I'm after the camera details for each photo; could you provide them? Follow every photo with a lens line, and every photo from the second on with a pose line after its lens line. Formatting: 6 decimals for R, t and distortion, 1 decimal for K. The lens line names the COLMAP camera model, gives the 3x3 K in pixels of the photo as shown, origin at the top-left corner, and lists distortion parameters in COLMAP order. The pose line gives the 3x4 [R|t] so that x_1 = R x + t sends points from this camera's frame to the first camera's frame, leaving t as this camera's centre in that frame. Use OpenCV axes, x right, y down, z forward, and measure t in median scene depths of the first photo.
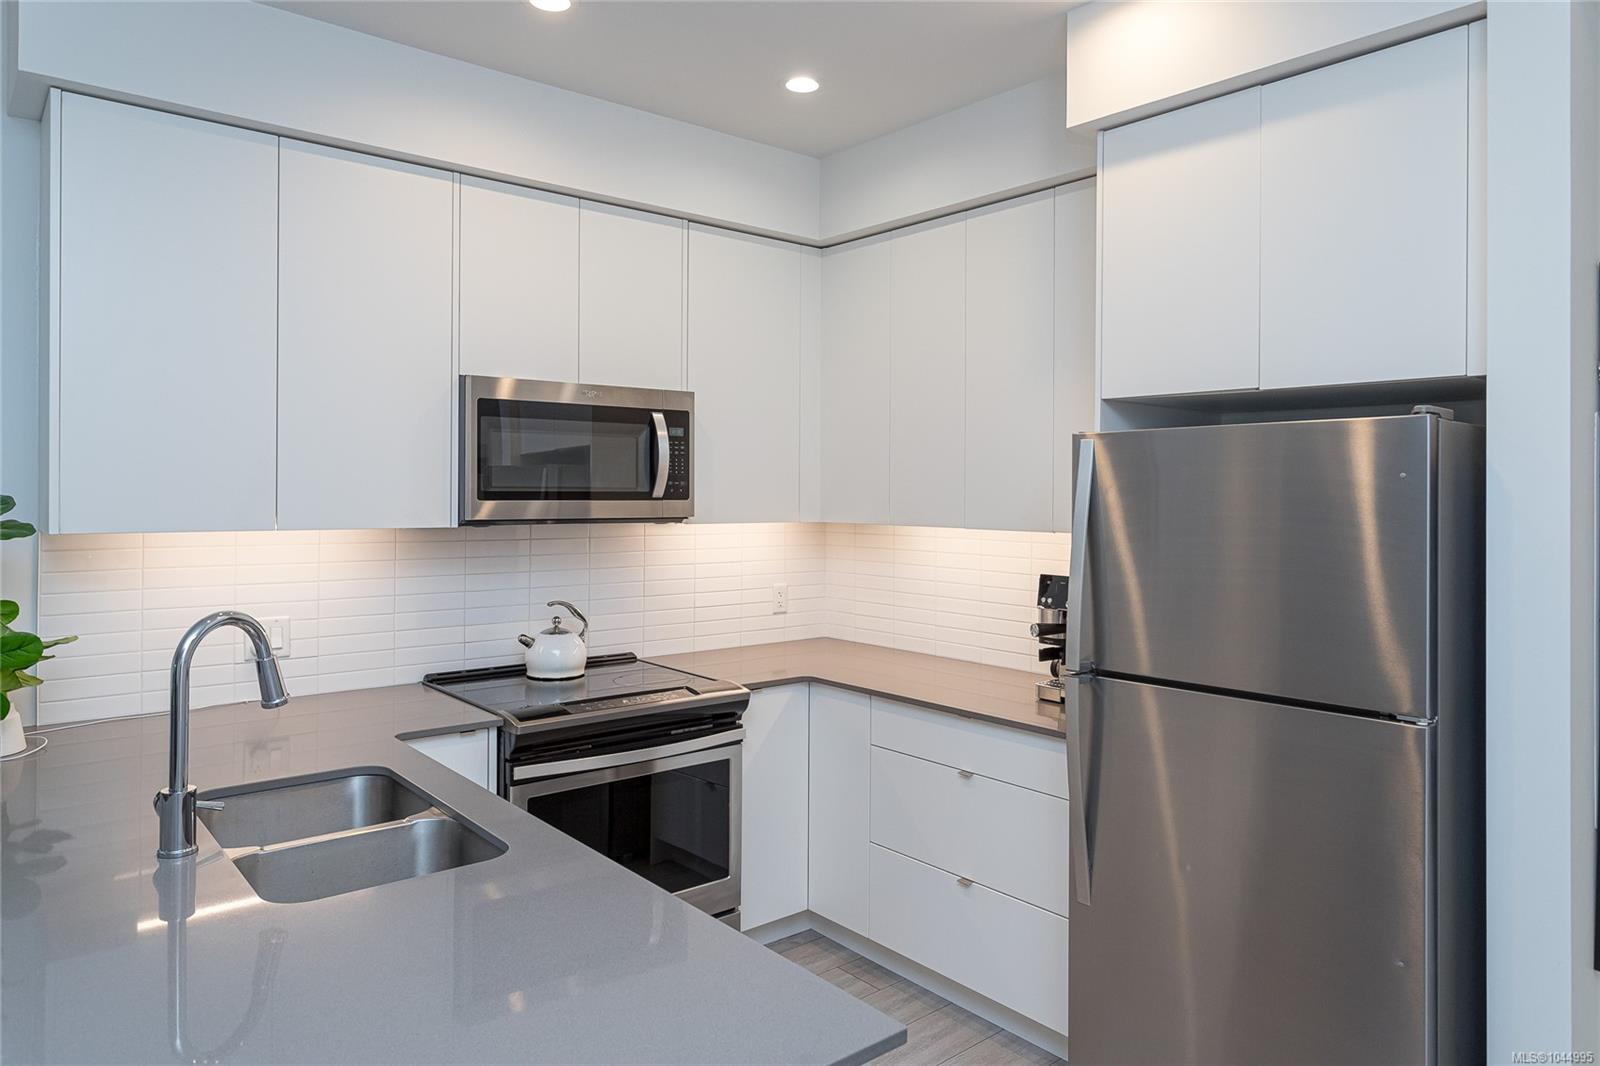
lens RADIAL K [[1027.0, 0, 802.7], [0, 1027.0, 497.8], [0, 0, 1]] dist [0.002036, 0.001332]
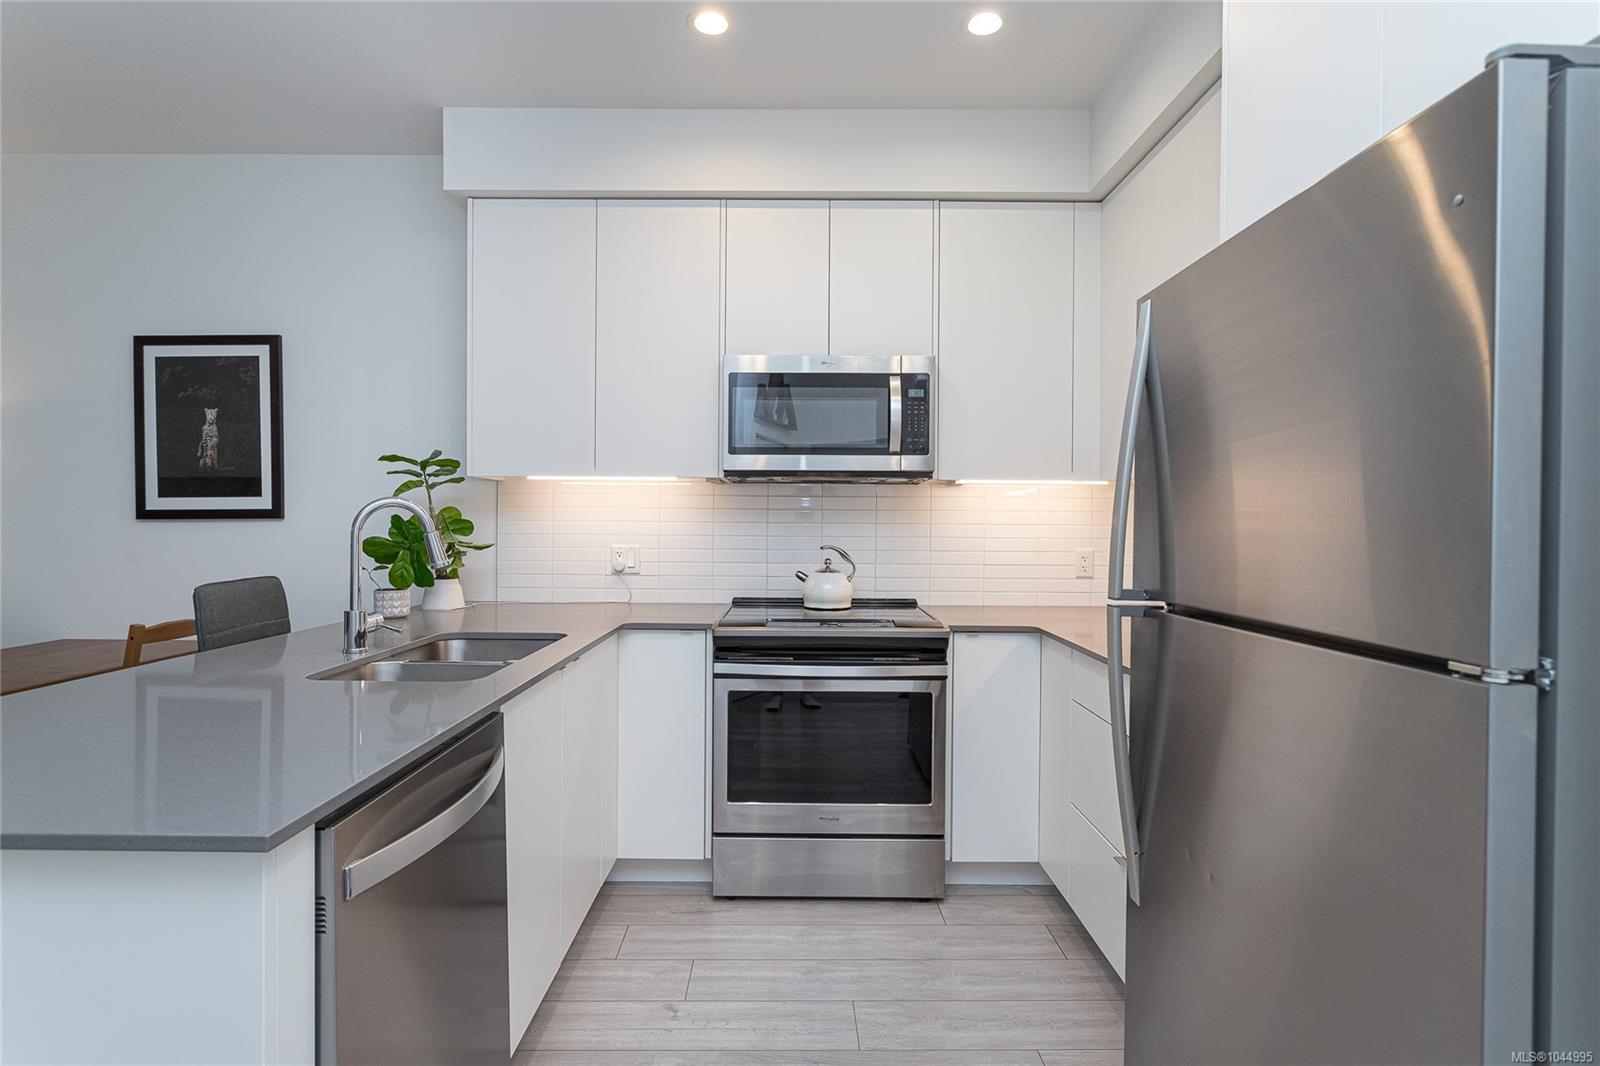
lens RADIAL K [[798.9, 0, 800.0], [0, 798.9, 533.0], [0, 0, 1]] dist [-0.015155, -0.000048]
pose [[0.765966, 0.007153, -0.642841, 0.340484], [-0.006824, 0.999972, 0.002996, 0.085706], [0.642845, 0.002091, 0.765994, 0.275667]]
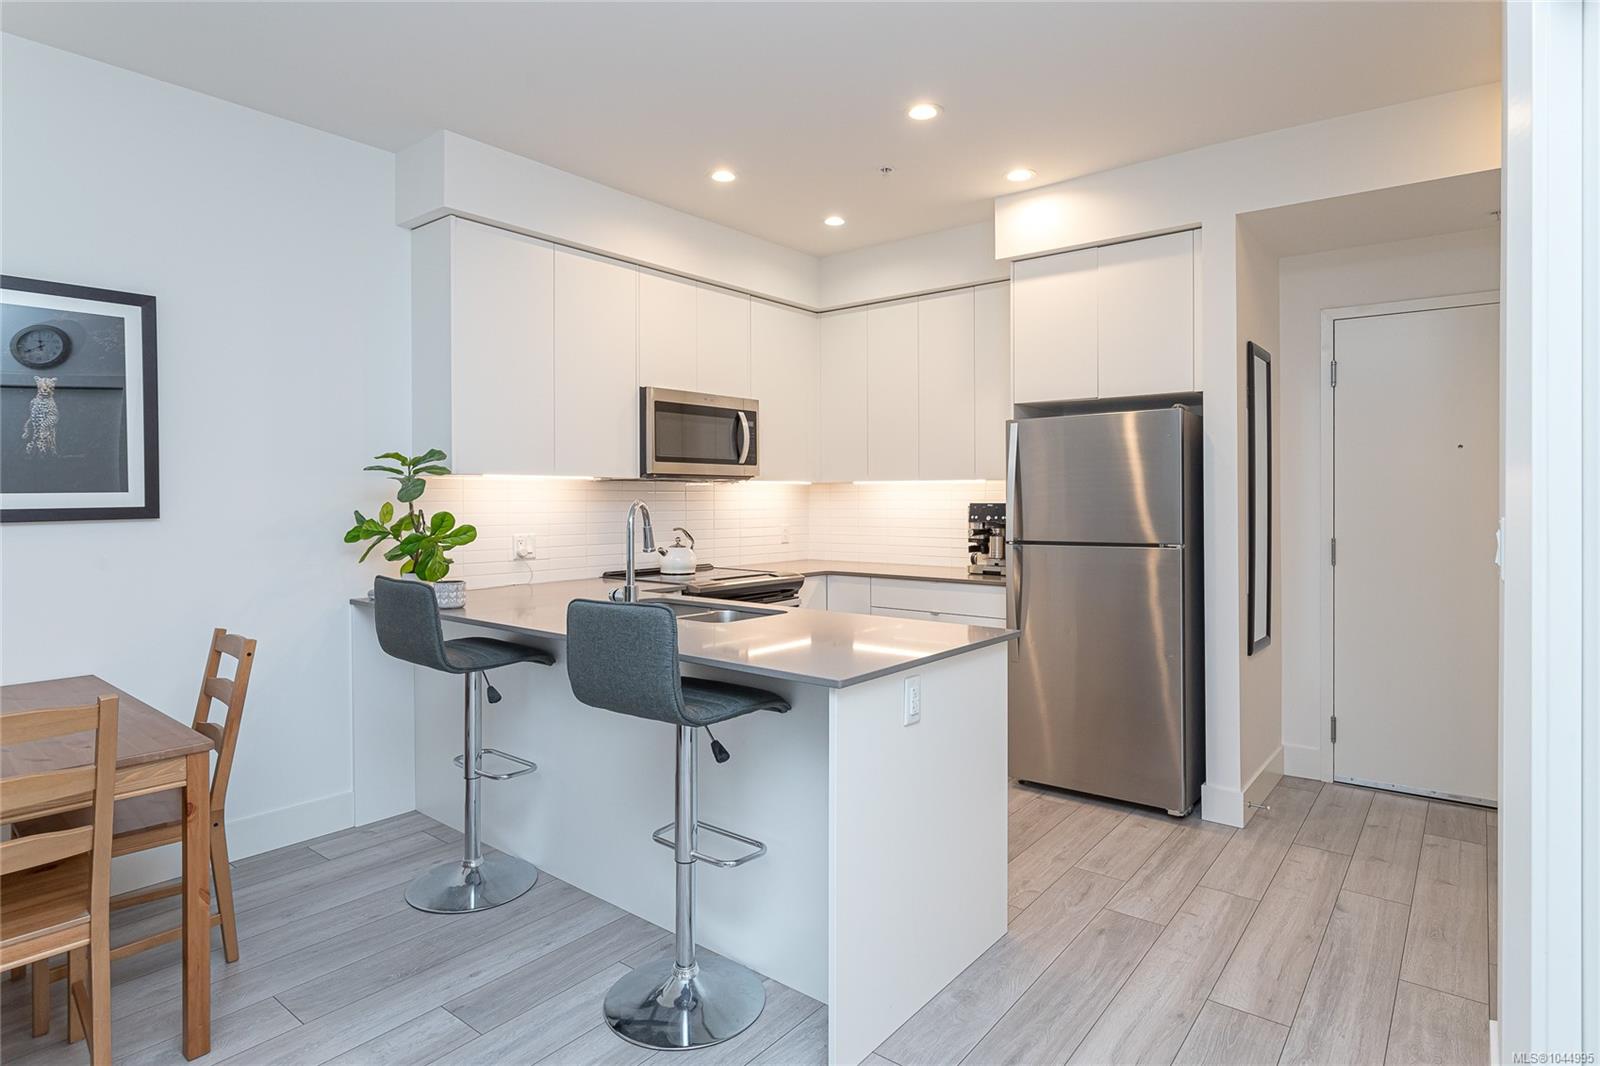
lens RADIAL K [[855.6, 0, 798.9], [0, 855.6, 504.9], [0, 0, 1]] dist [-0.002271, -0.000183]
pose [[0.982447, -0.010342, 0.186254, -0.311313], [0.010268, 0.999946, 0.001364, 0.066419], [-0.186258, 0.000572, 0.982501, -0.374961]]
